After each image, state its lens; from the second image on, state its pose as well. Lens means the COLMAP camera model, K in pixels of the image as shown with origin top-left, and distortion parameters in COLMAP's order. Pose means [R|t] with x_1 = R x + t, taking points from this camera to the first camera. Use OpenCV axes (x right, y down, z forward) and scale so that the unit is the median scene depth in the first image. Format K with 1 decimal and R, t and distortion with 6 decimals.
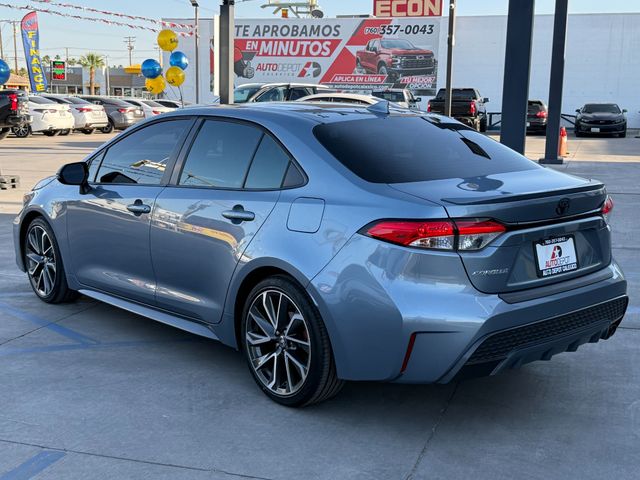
lens RADIAL K [[834.2, 0, 313.5], [0, 834.2, 242.1], [0, 0, 1]] dist [0.008733, 0.615443]
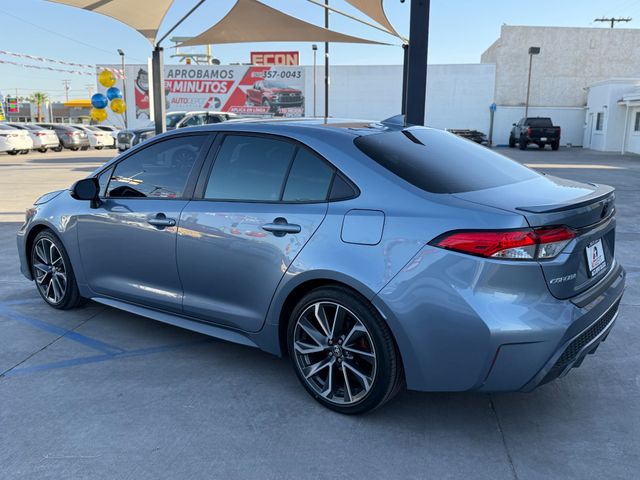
lens RADIAL K [[582.3, 0, 320.0], [0, 582.3, 240.0], [0, 0, 1]] dist [0.083589, -0.156087]
pose [[0.982807, -0.043763, 0.179372, -0.131614], [0.039327, 0.998828, 0.028212, -0.027263], [-0.180397, -0.020673, 0.983377, 0.223526]]
